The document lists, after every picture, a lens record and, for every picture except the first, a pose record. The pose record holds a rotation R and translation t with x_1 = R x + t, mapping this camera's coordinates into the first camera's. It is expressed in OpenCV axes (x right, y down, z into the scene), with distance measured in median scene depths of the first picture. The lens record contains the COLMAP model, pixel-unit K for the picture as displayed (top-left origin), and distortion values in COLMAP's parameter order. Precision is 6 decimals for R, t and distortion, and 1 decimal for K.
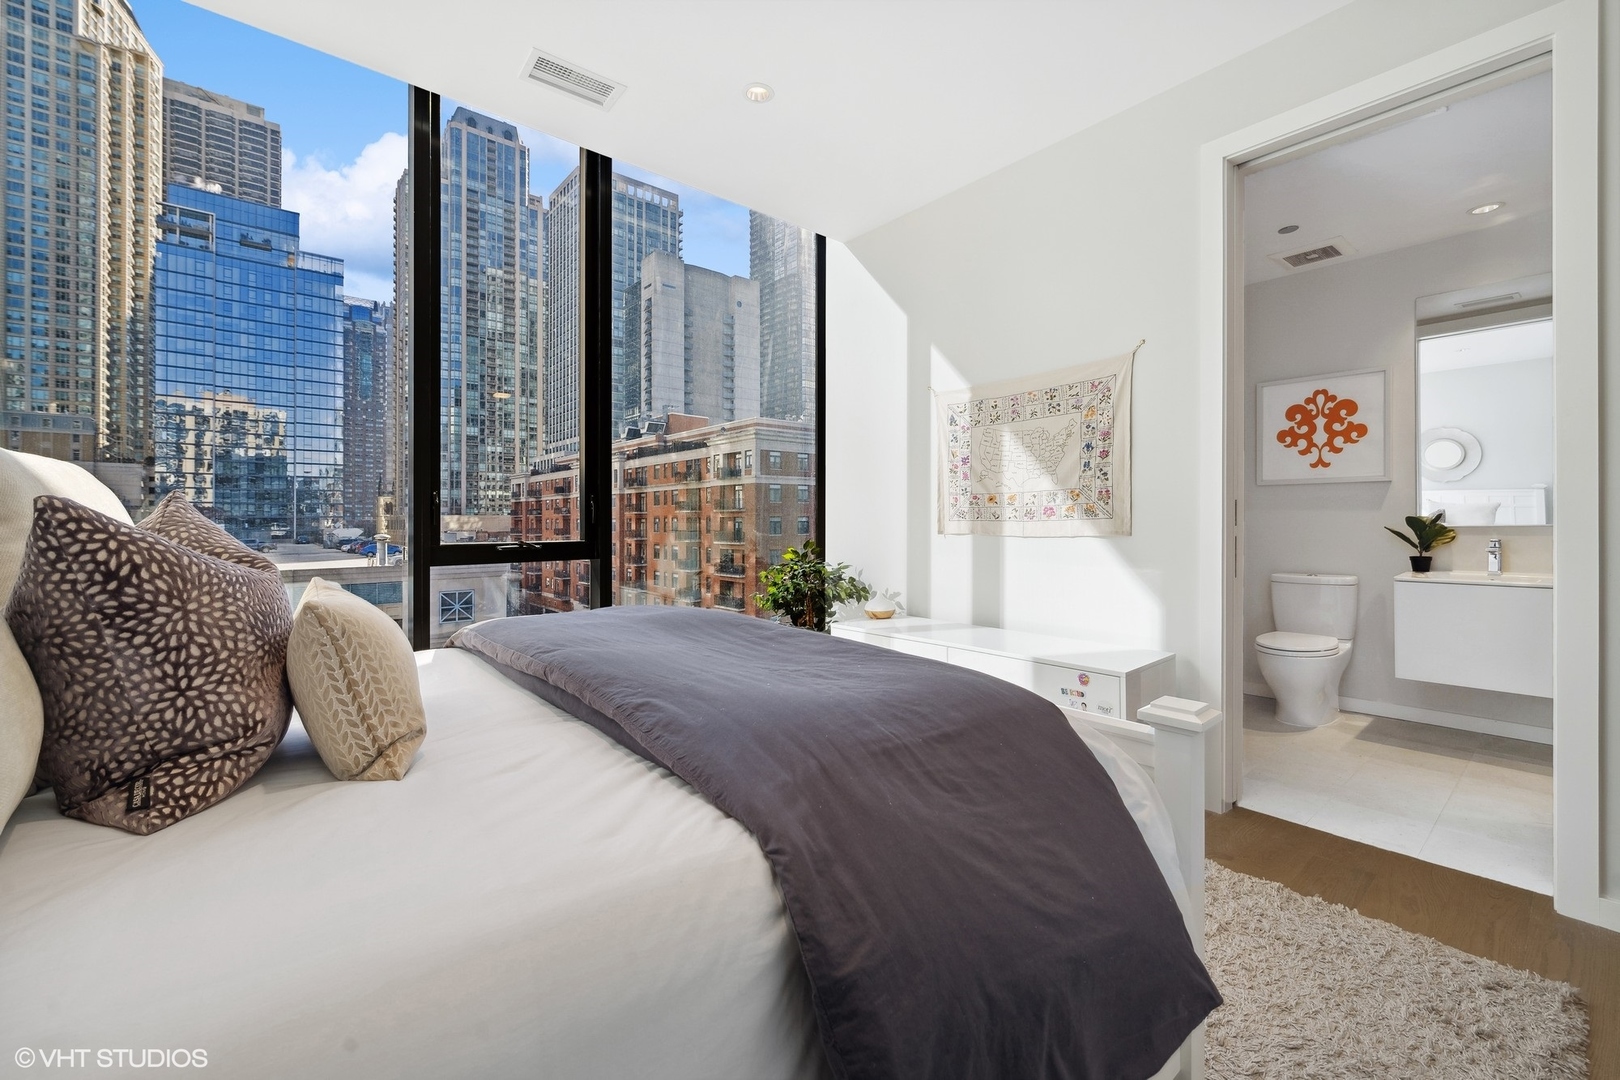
lens RADIAL K [[667.6, 0, 807.9], [0, 667.6, 513.7], [0, 0, 1]] dist [-0.005141, 0.003247]
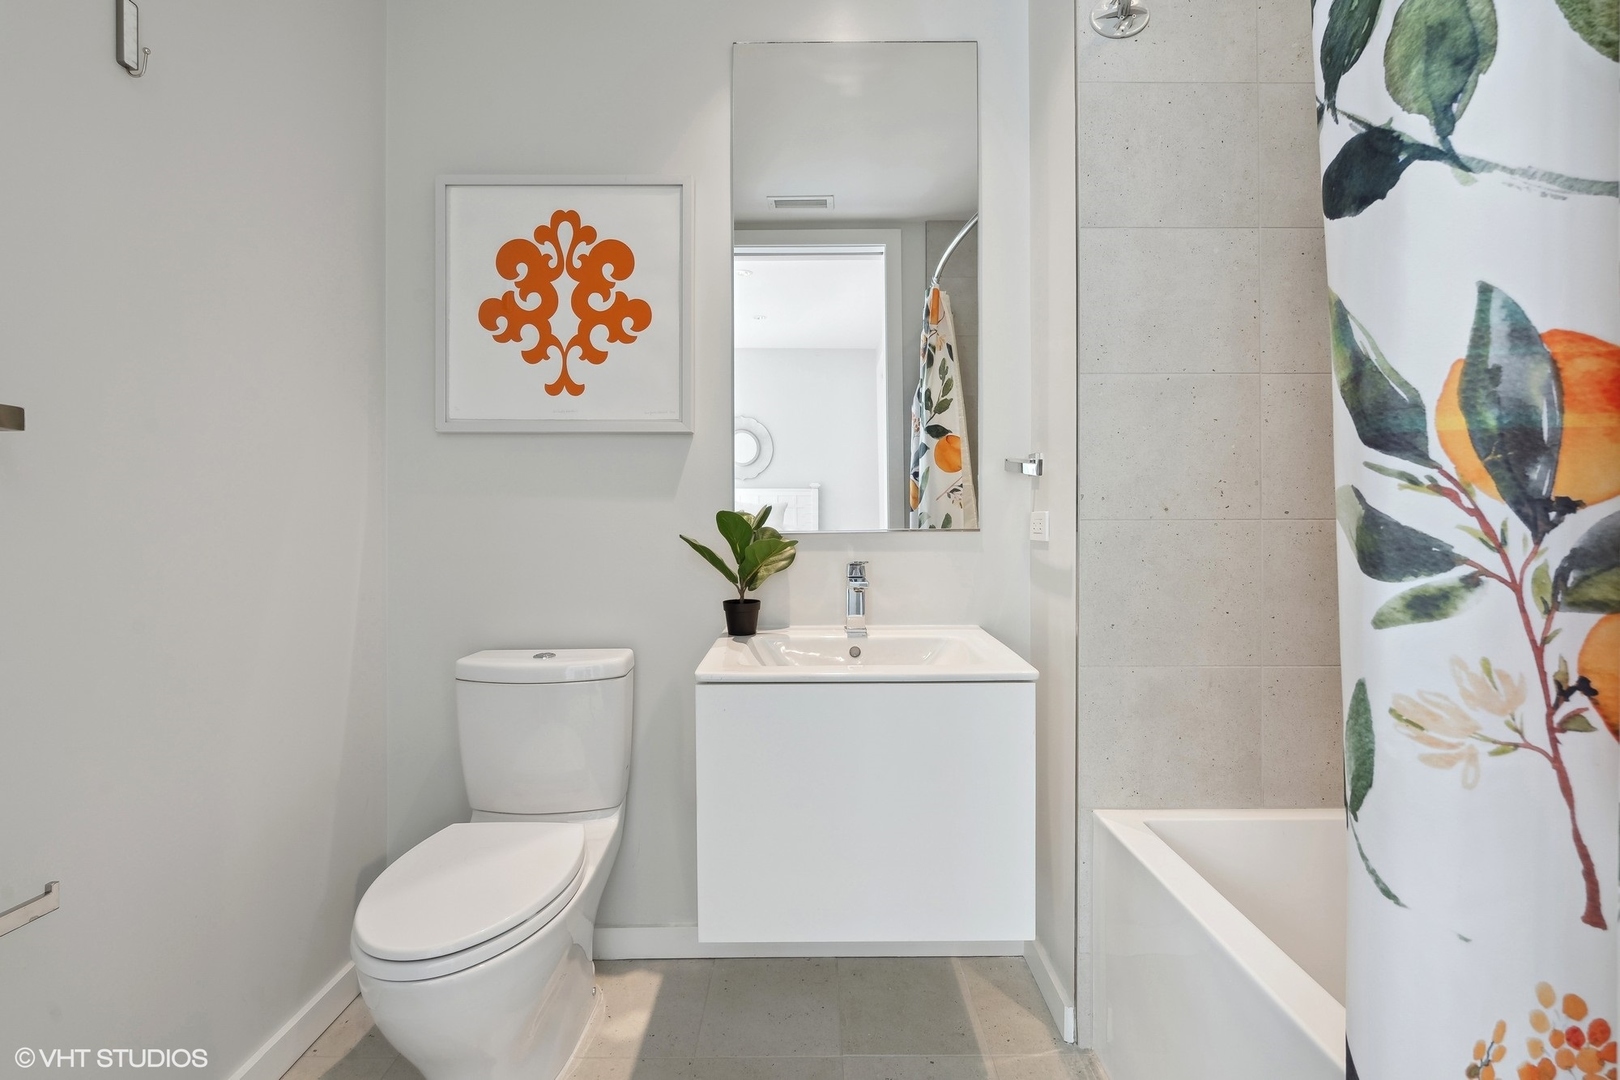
lens RADIAL K [[743.4, 0, 810.0], [0, 743.4, 540.0], [0, 0, 1]] dist [0.000961, 0.000103]
pose [[0.645111, -0.015126, 0.763939, 0.510222], [-0.008439, 0.999602, 0.026918, 0.009117], [-0.764042, -0.023812, 0.644727, 0.577205]]
